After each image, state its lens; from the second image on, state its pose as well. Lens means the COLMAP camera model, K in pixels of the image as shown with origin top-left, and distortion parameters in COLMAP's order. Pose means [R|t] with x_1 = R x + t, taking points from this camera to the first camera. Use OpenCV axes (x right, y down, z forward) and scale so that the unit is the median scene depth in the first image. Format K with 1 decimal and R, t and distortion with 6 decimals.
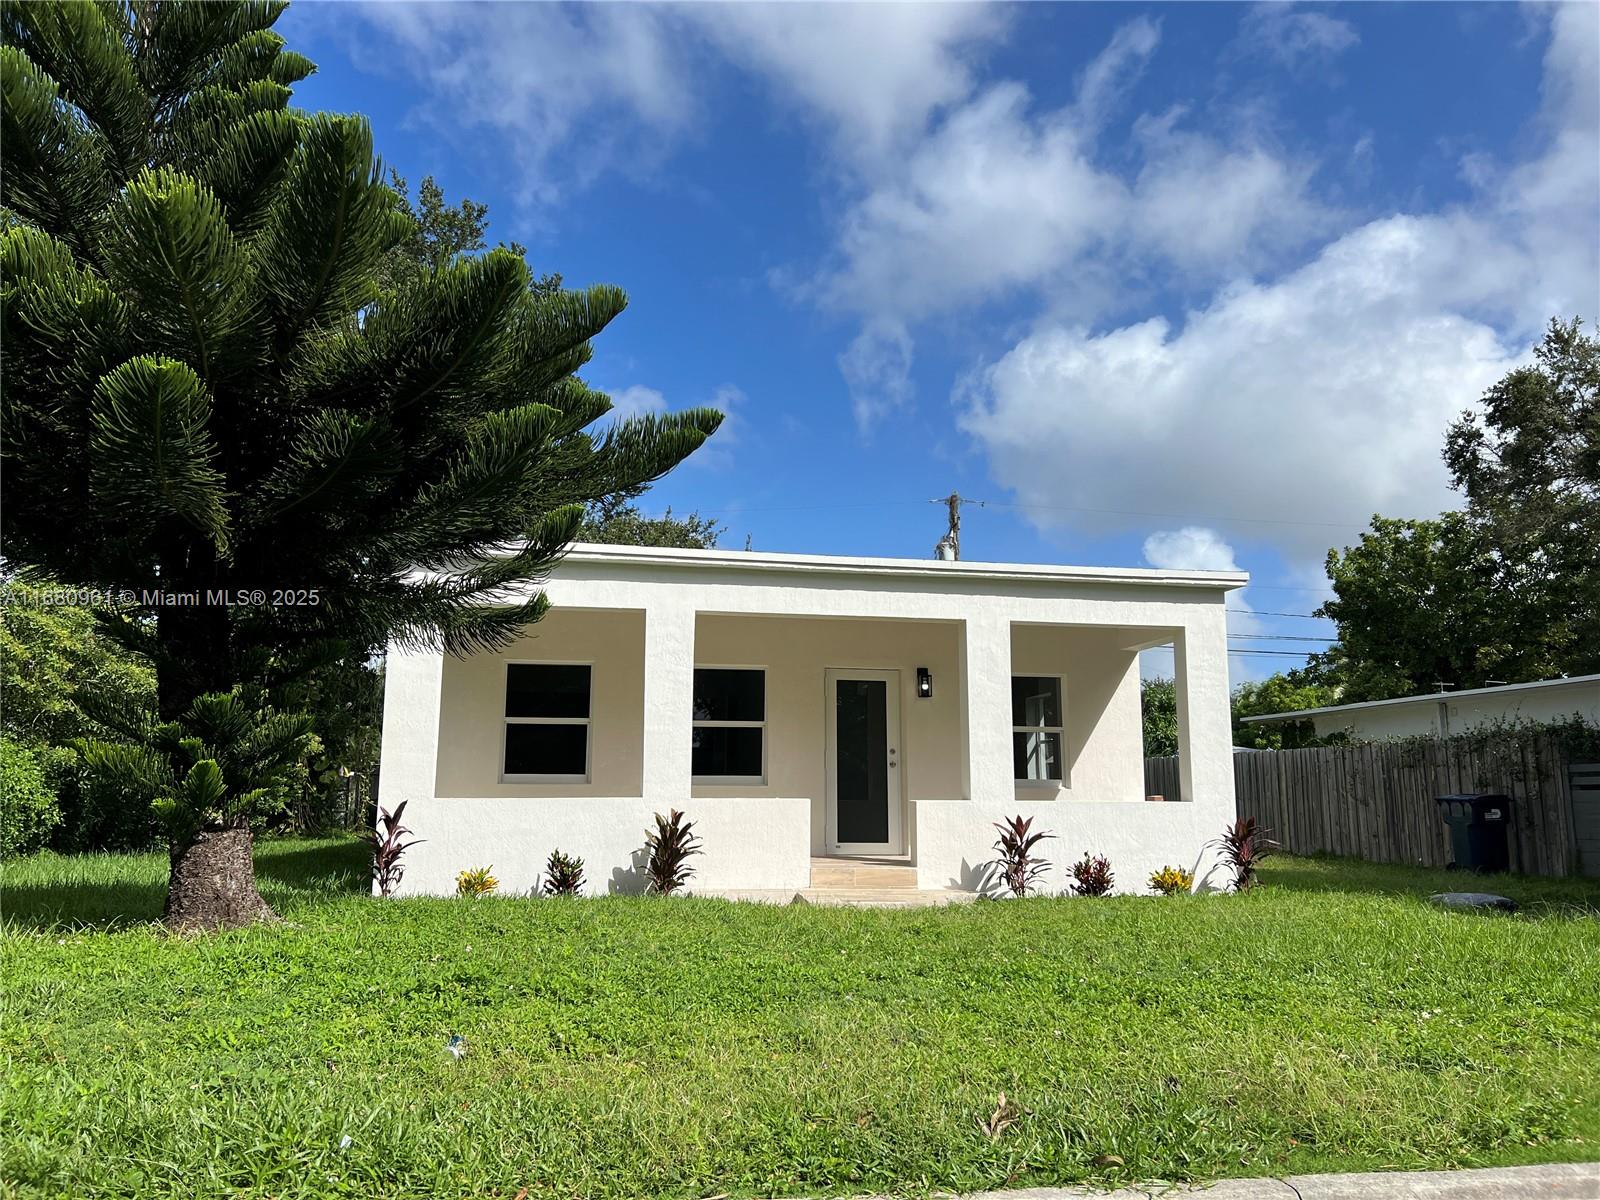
lens RADIAL K [[1216.7, 0, 798.6], [0, 1216.7, 593.9], [0, 0, 1]] dist [0.053287, -0.060748]
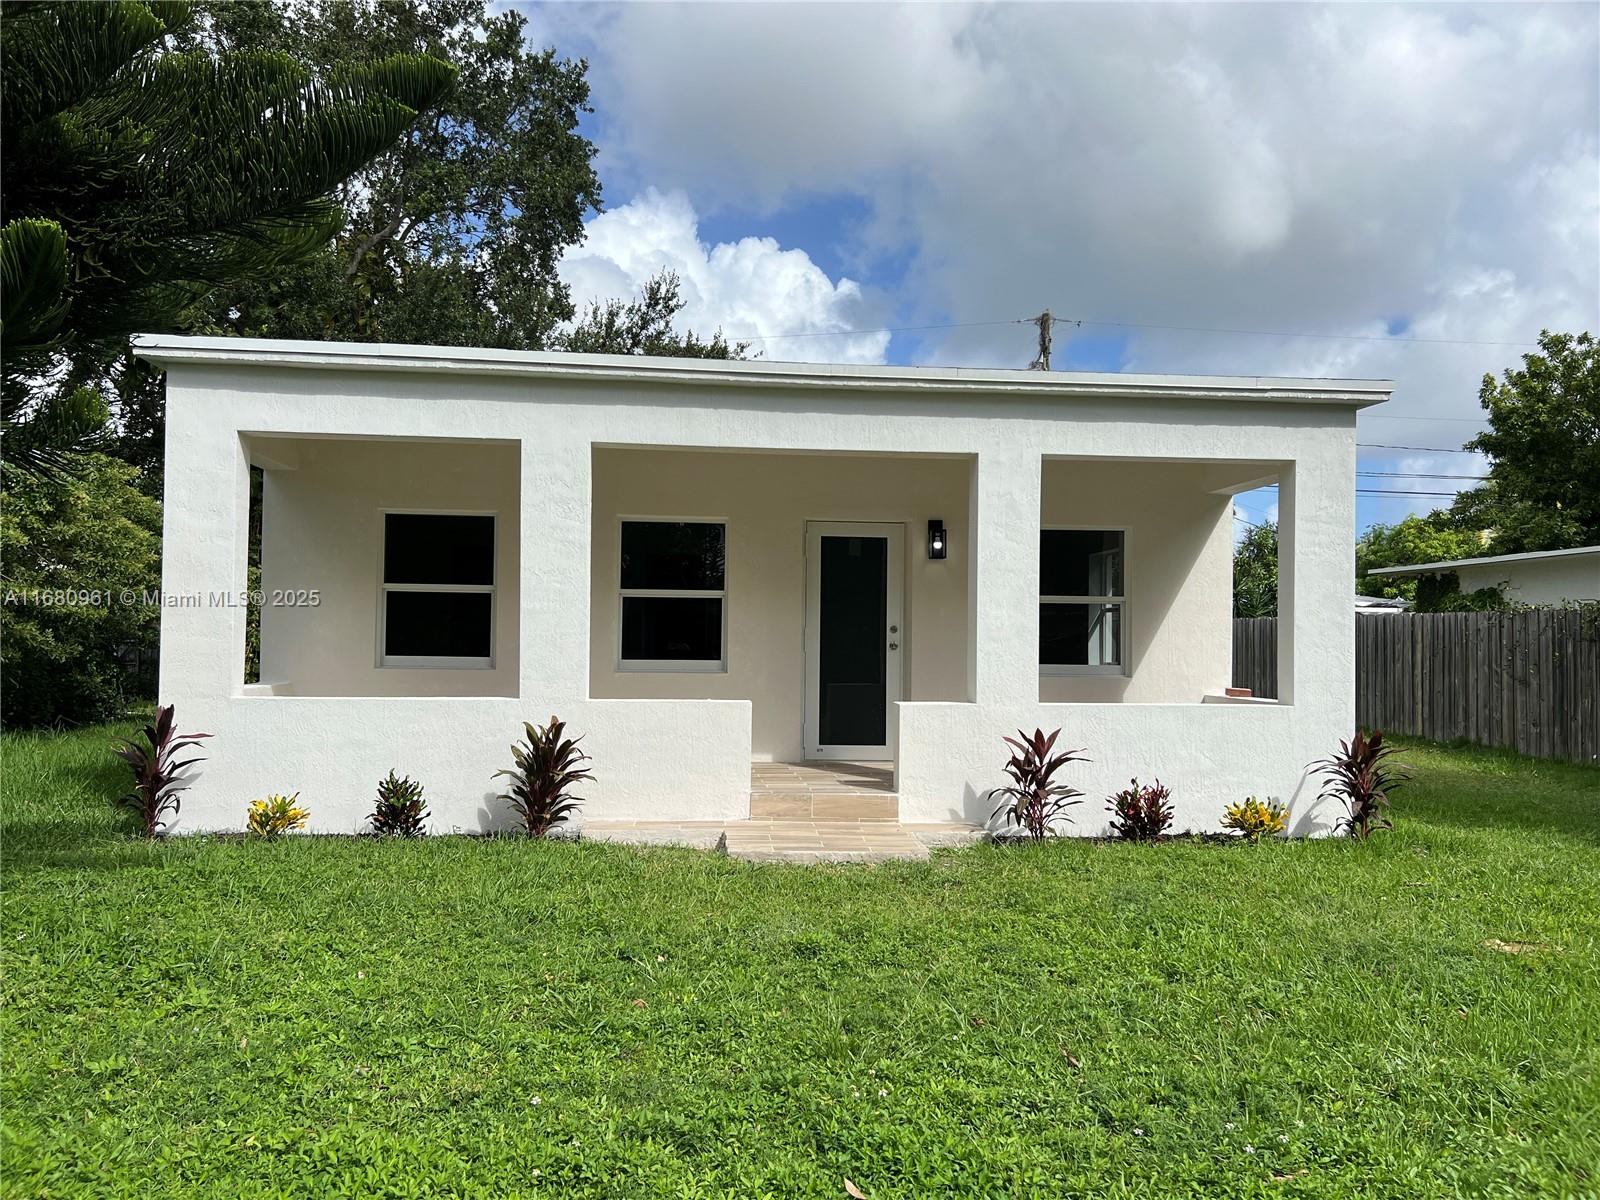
lens RADIAL K [[1216.7, 0, 803.9], [0, 1216.7, 608.4], [0, 0, 1]] dist [0.053287, -0.060748]
pose [[0.996280, 0.004616, -0.086056, 0.096030], [0.007564, 0.990027, 0.140671, 0.009943], [0.085847, -0.140799, 0.986309, 0.270769]]
